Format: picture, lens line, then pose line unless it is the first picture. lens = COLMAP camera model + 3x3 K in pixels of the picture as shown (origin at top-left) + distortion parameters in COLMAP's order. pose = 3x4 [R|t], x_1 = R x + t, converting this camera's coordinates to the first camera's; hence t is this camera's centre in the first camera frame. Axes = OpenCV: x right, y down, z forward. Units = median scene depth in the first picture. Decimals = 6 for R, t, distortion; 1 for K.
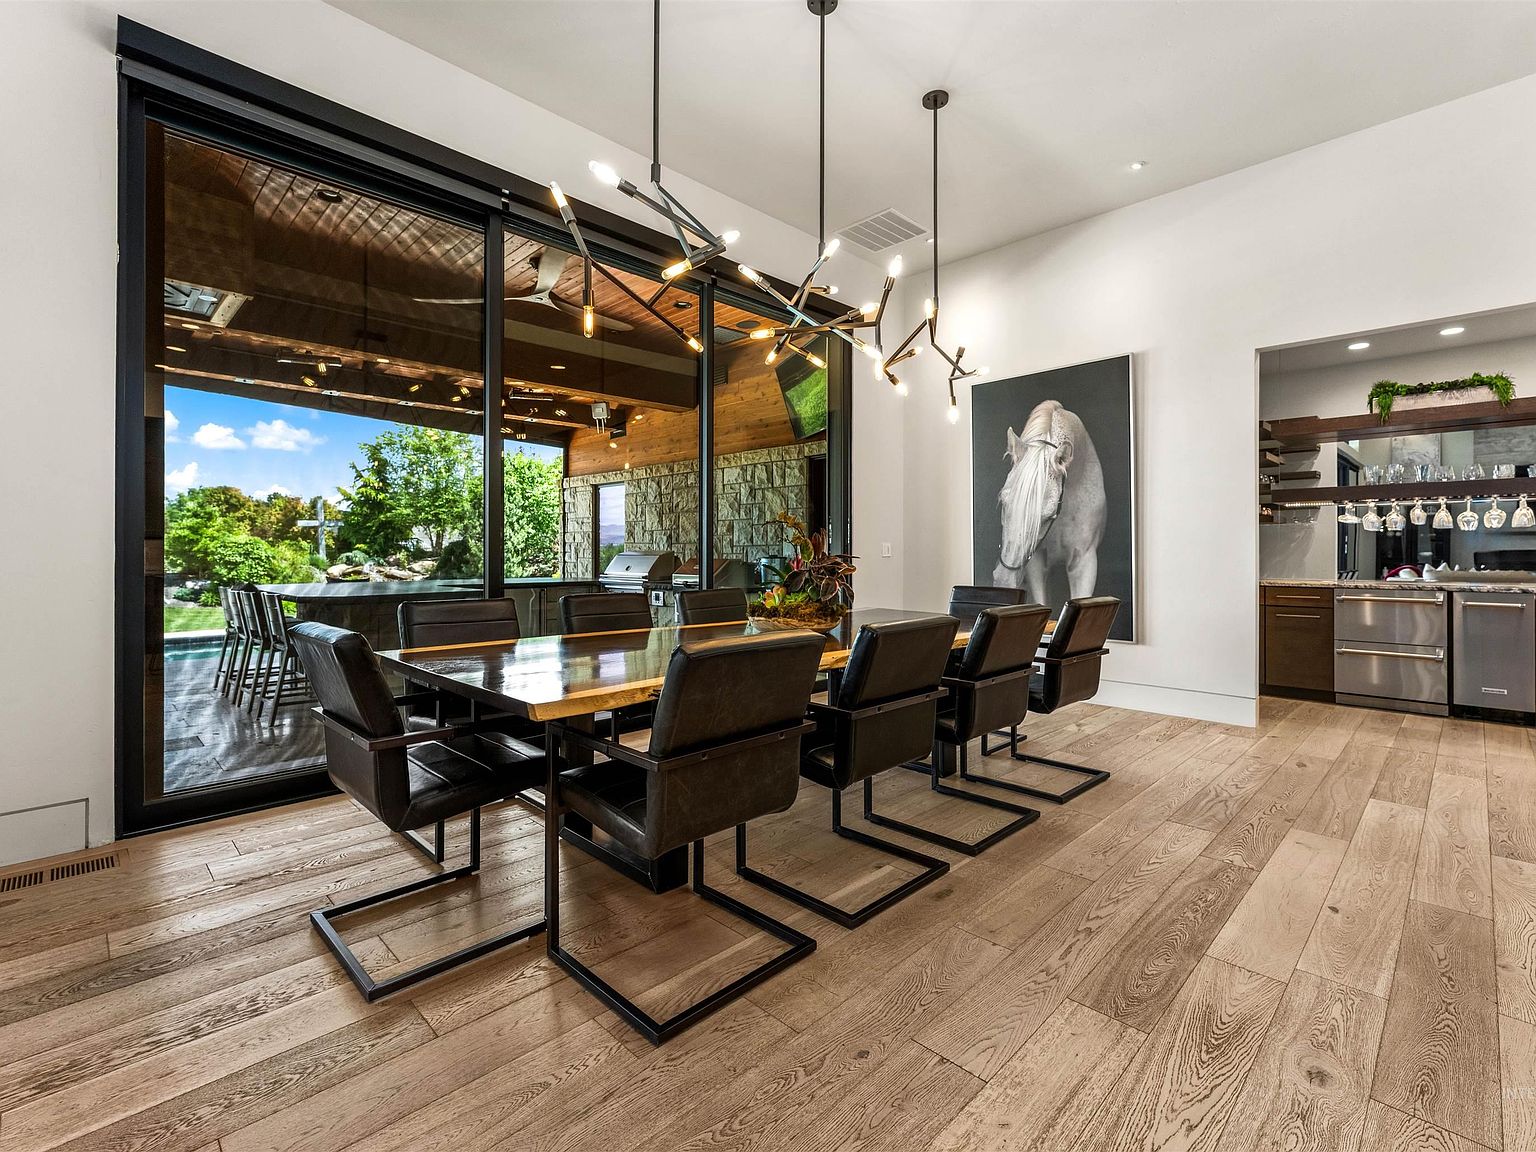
lens RADIAL K [[703.3, 0, 763.6], [0, 703.3, 565.6], [0, 0, 1]] dist [-0.000087, 0.000048]
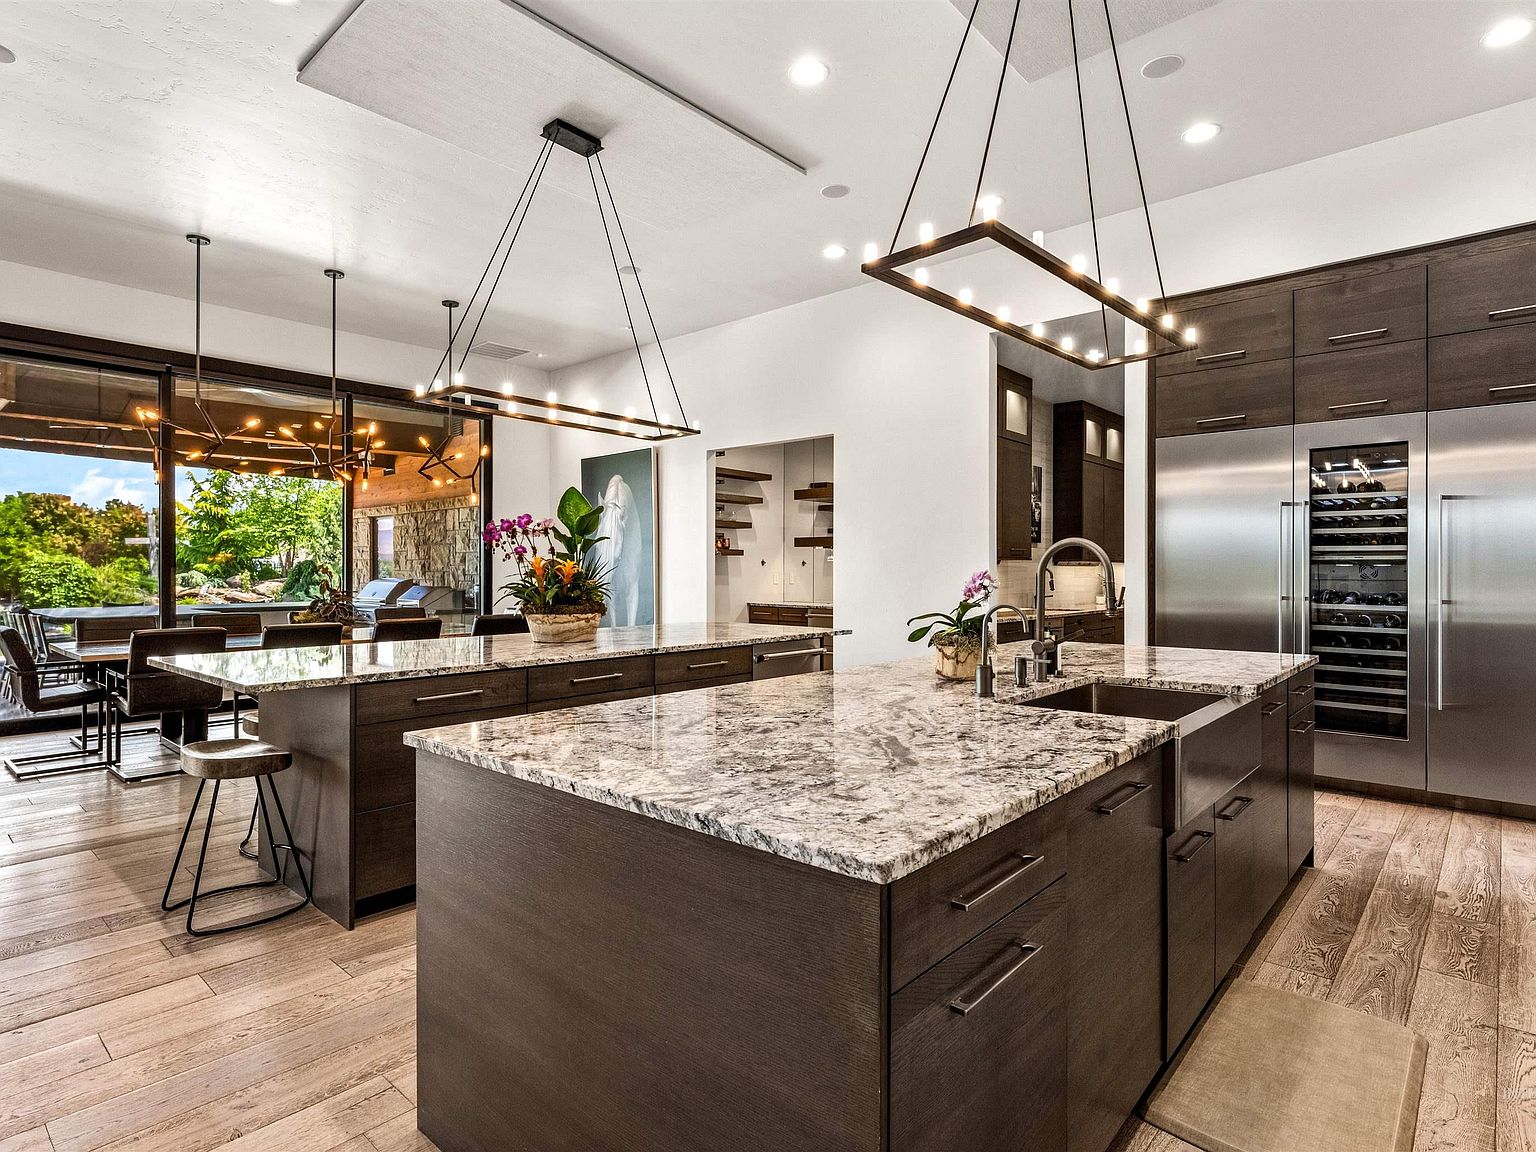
lens RADIAL K [[820.5, 0, 764.4], [0, 820.5, 583.4], [0, 0, 1]] dist [-0.002066, 0.000172]
pose [[0.998231, 0.000569, 0.059445, 0.282603], [-0.000399, 0.999996, -0.002857, -0.006904], [-0.059447, 0.002829, 0.998227, -0.303671]]
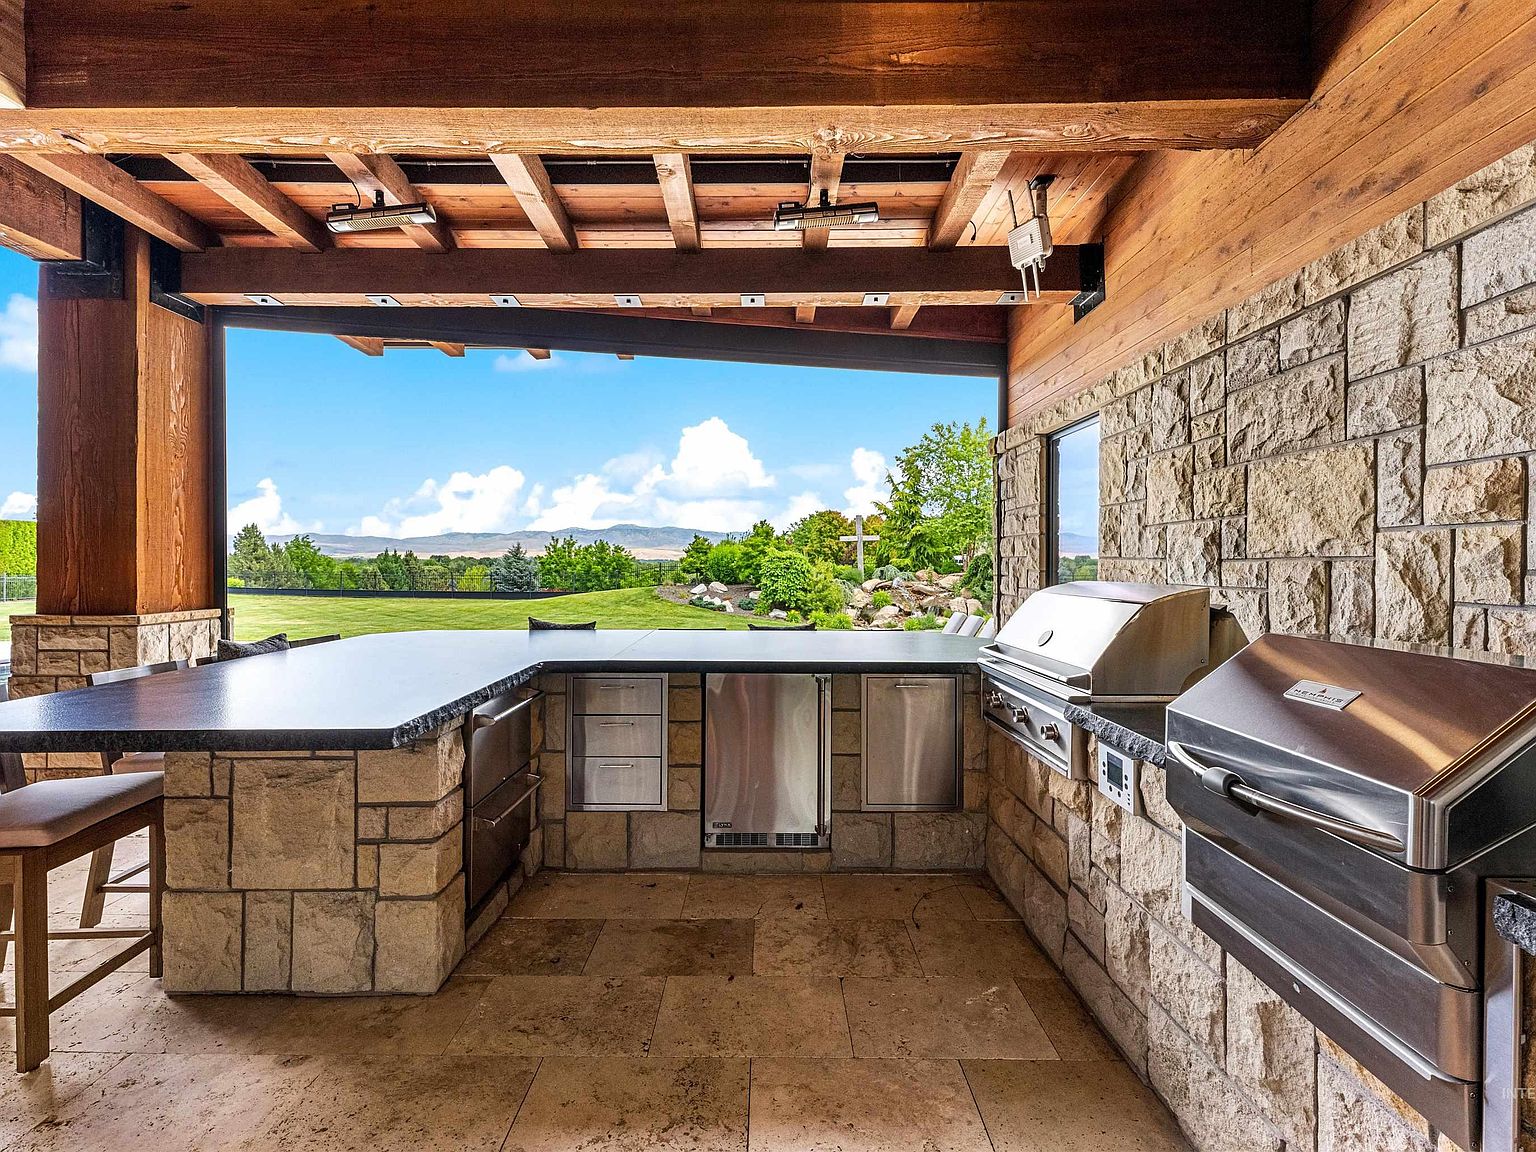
lens RADIAL K [[703.3, 0, 763.6], [0, 703.3, 565.6], [0, 0, 1]] dist [-0.000087, 0.000048]
pose [[0.714858, 0.002342, -0.699266, -0.044406], [-0.014896, 0.999818, -0.011879, -0.017895], [0.699111, 0.018908, 0.714763, 0.508857]]
